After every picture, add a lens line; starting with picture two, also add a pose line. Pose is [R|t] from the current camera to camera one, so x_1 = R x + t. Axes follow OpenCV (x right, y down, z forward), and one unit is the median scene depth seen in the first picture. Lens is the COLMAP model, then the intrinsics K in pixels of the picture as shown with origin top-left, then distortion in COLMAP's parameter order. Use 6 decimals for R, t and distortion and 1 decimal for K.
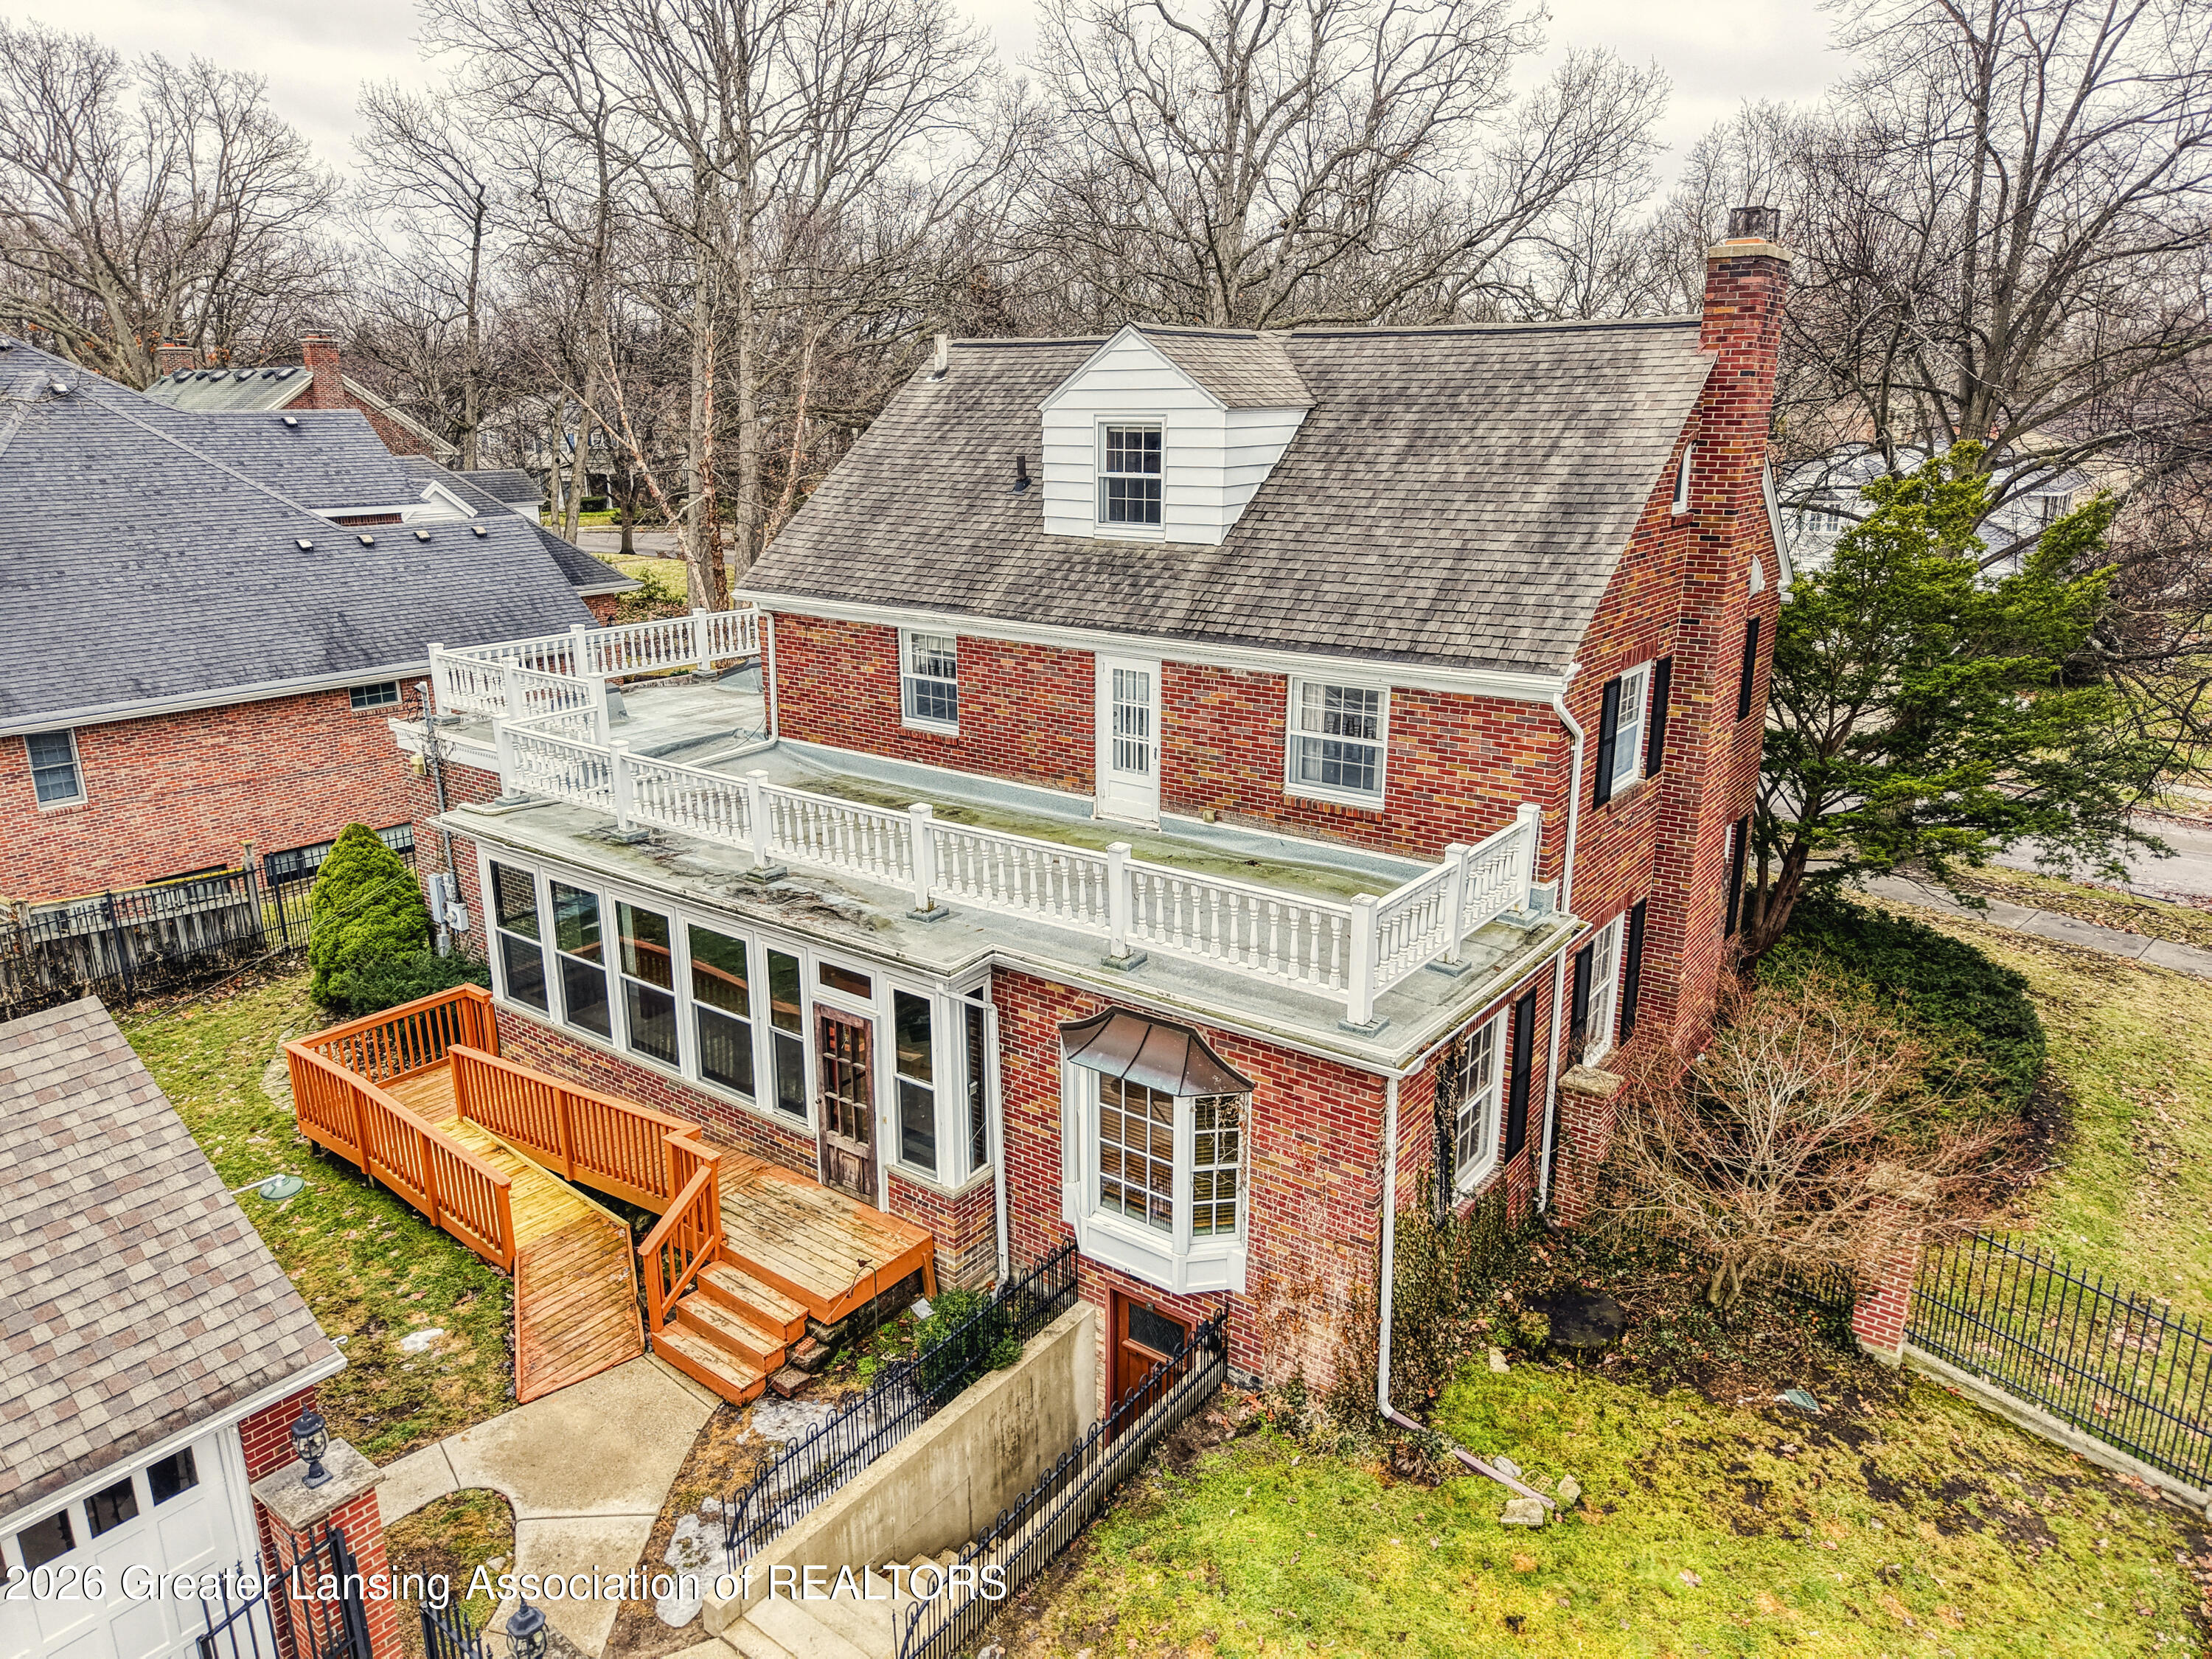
lens RADIAL K [[1492.5, 0, 1105.2], [0, 1492.5, 821.7], [0, 0, 1]] dist [0.019737, -0.020455]
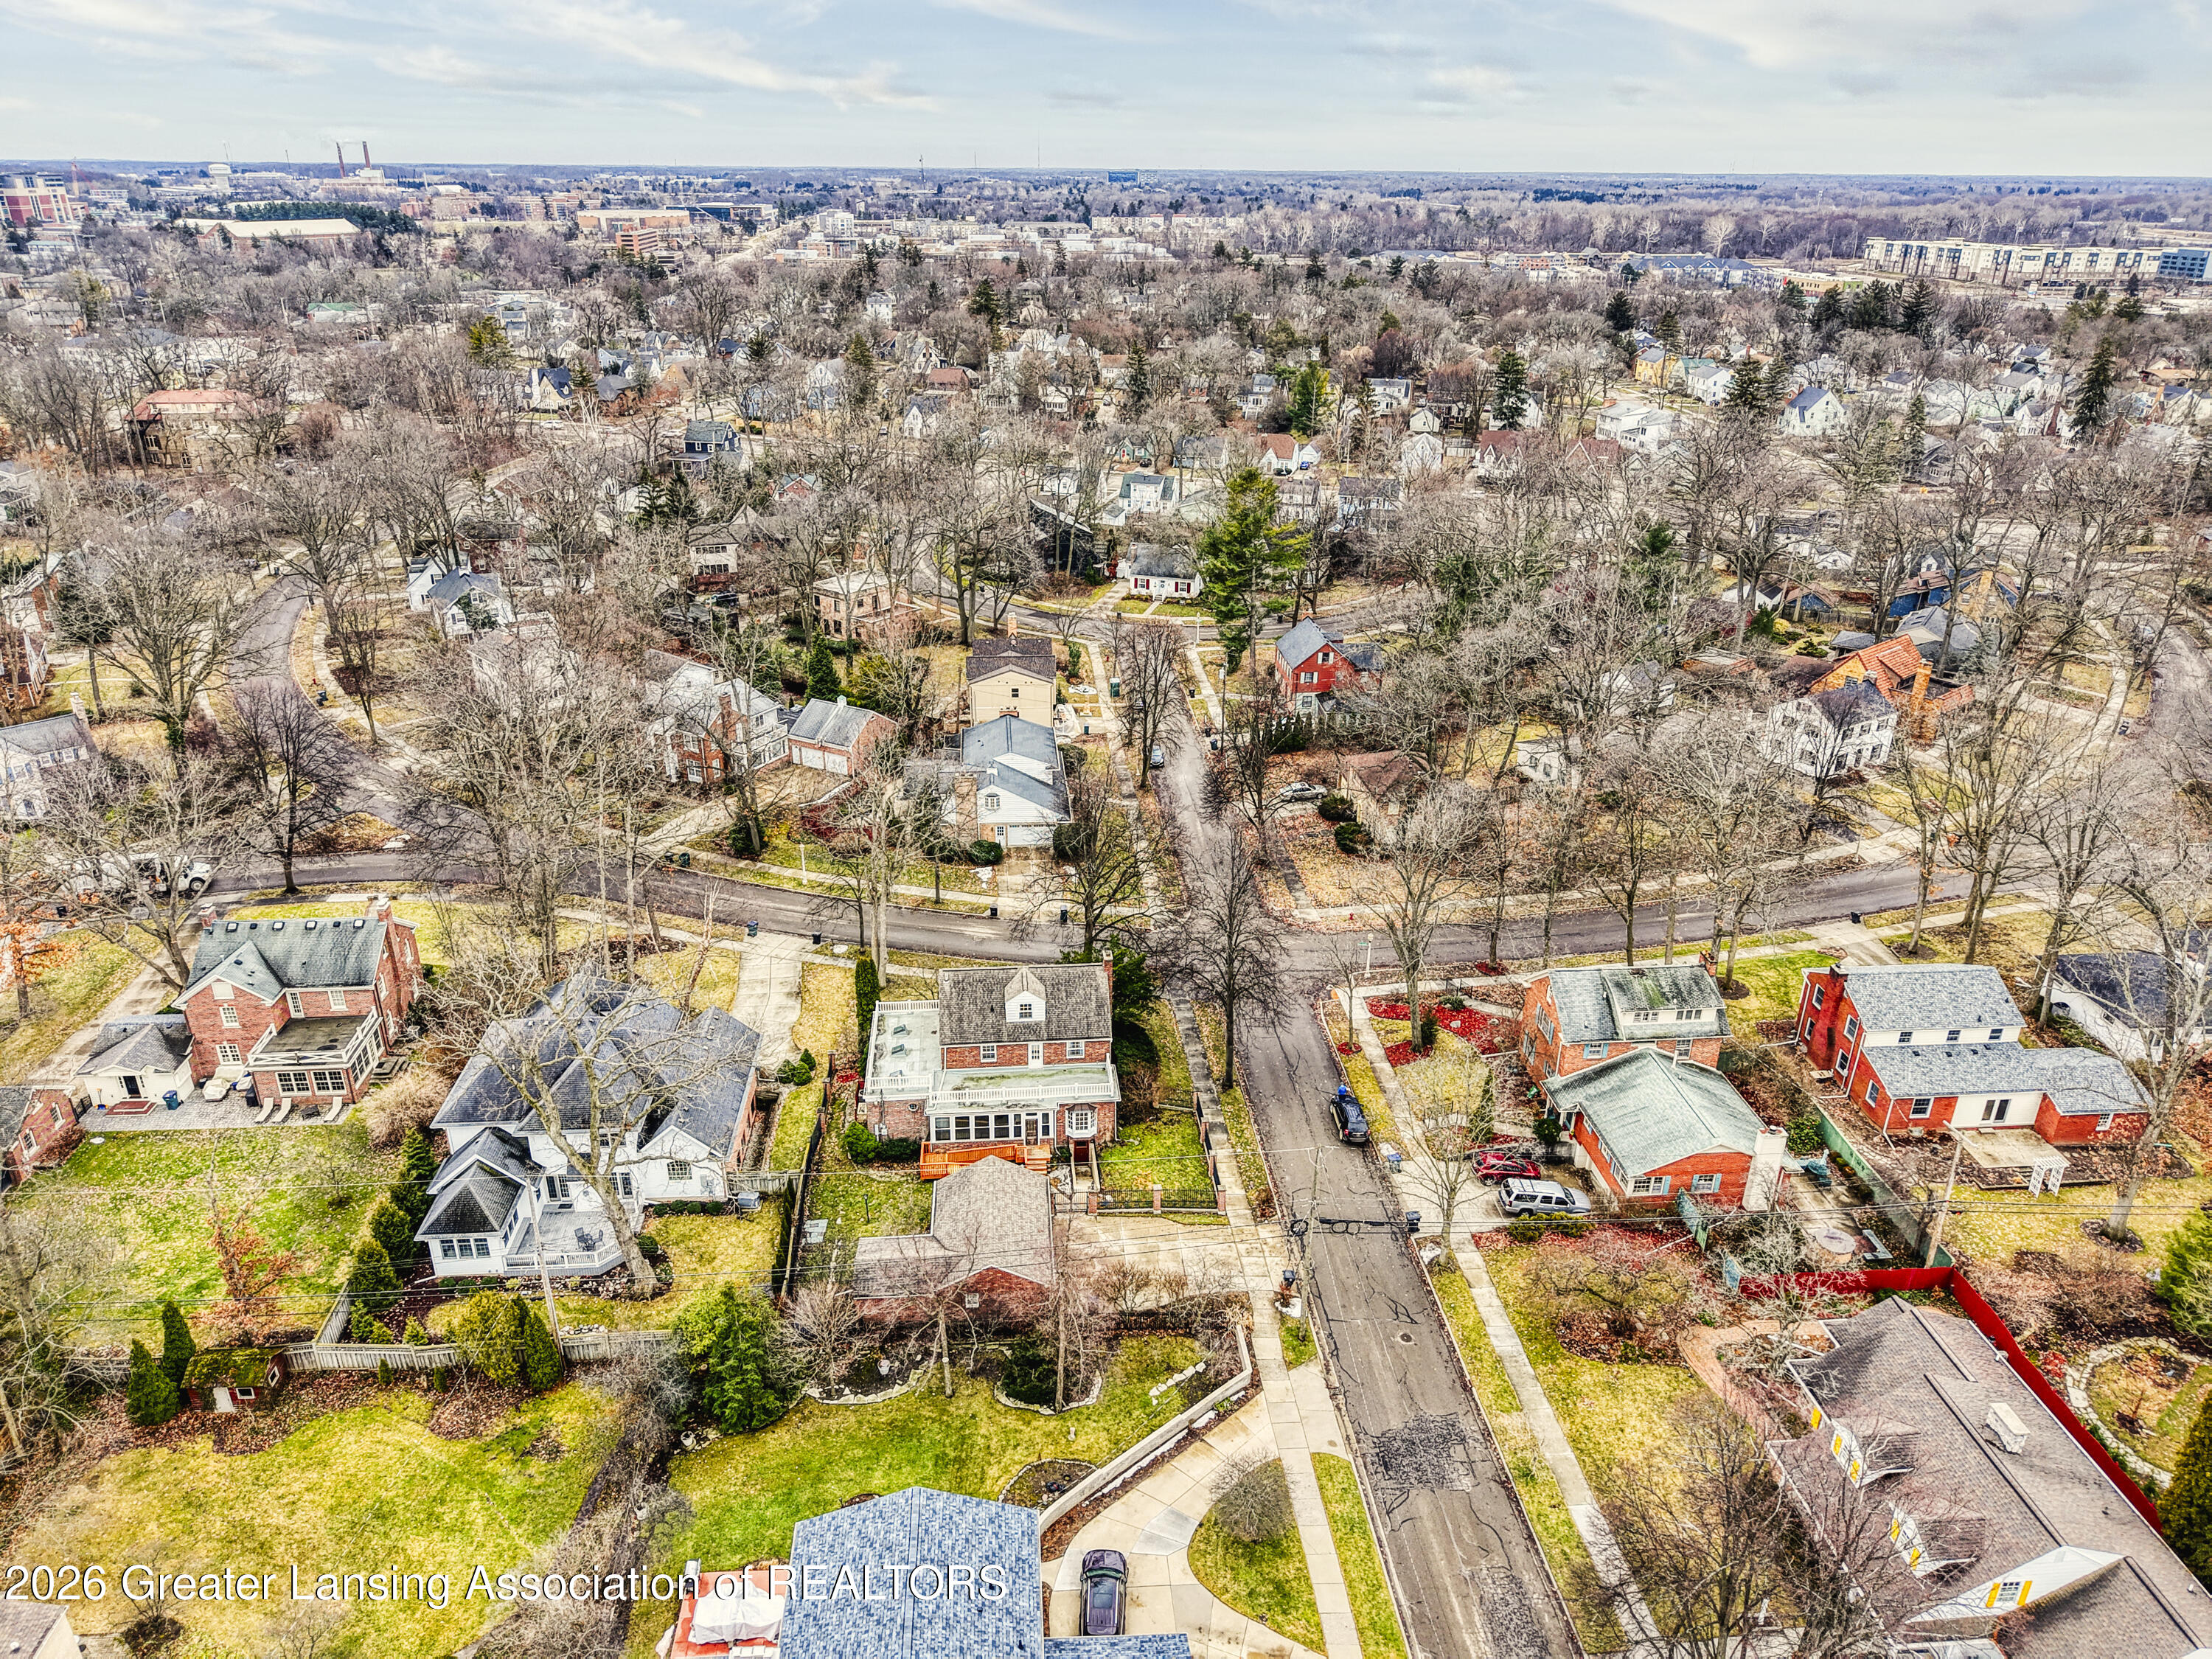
lens RADIAL K [[1492.5, 0, 1091.5], [0, 1492.5, 839.2], [0, 0, 1]] dist [0.019737, -0.020455]
pose [[0.745602, -0.272282, 0.608227, -3.299835], [0.174438, 0.960638, 0.216207, -2.198499], [-0.643155, -0.055107, 0.763750, -3.715103]]
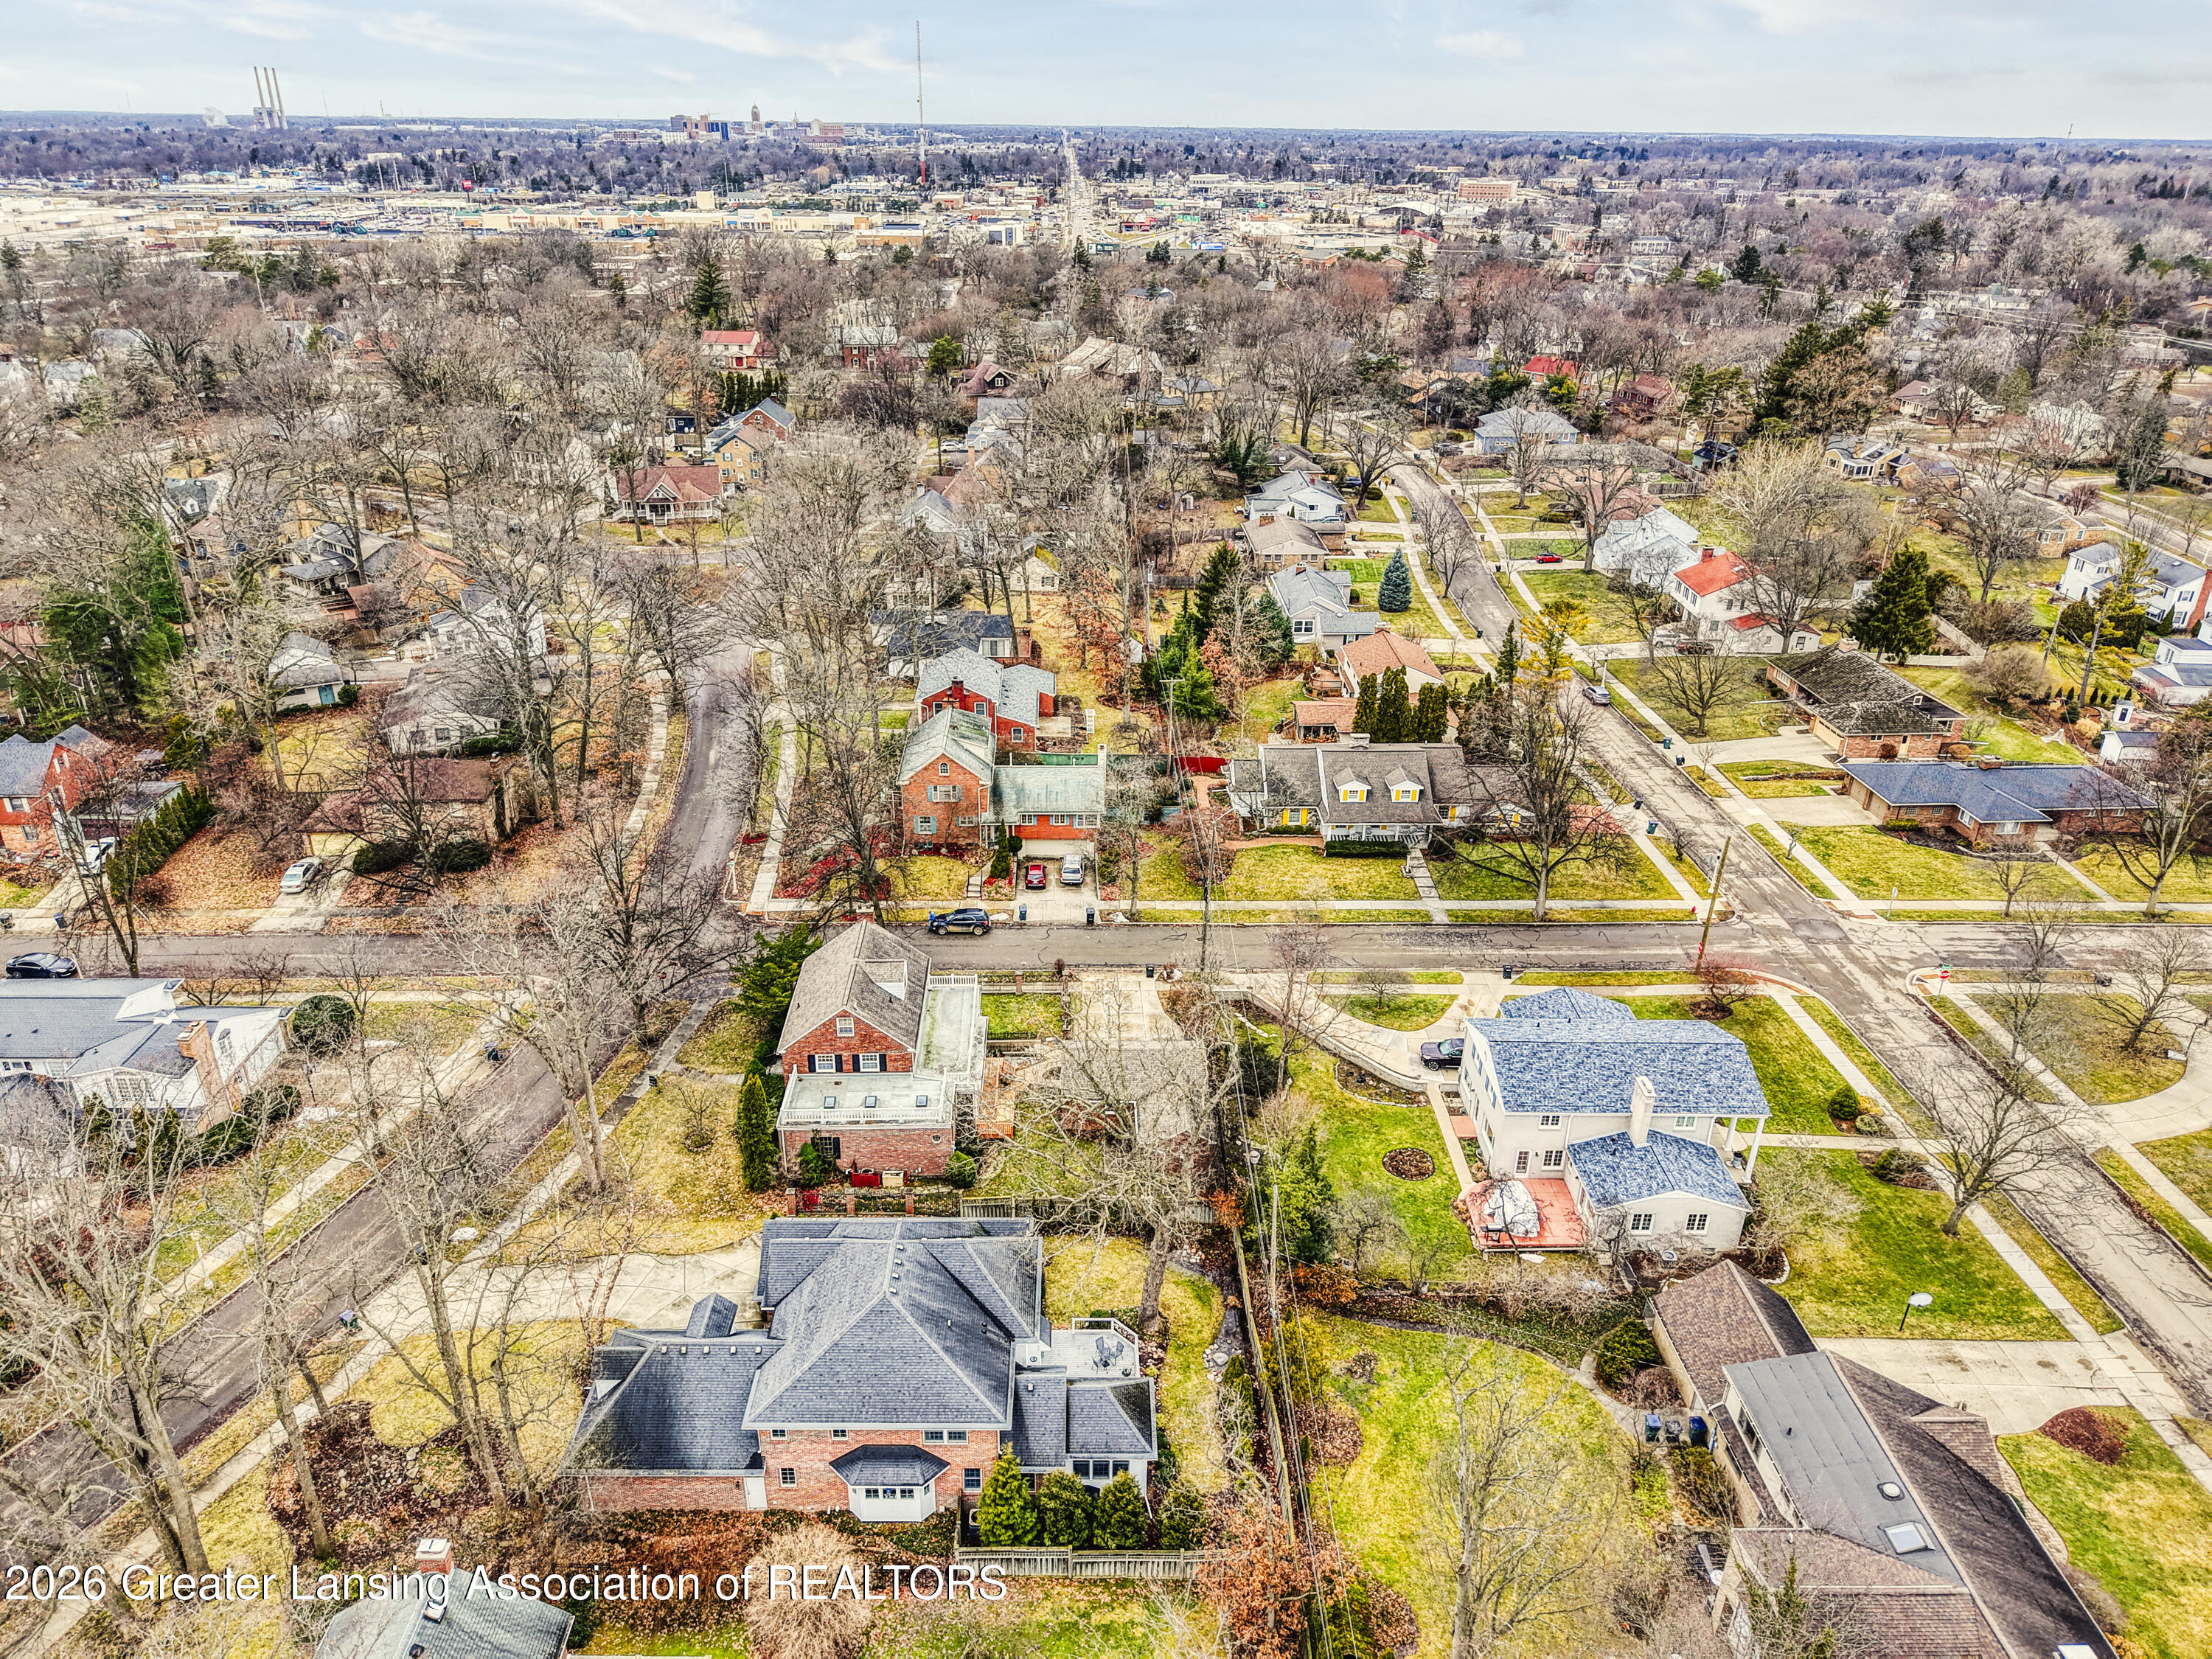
lens RADIAL K [[1492.5, 0, 1099.7], [0, 1492.5, 823.1], [0, 0, 1]] dist [0.019737, -0.020455]
pose [[-0.635750, -0.337134, 0.694379, -4.562426], [0.191833, 0.802347, 0.565190, -4.110908], [-0.747678, 0.492524, -0.445418, 2.927114]]
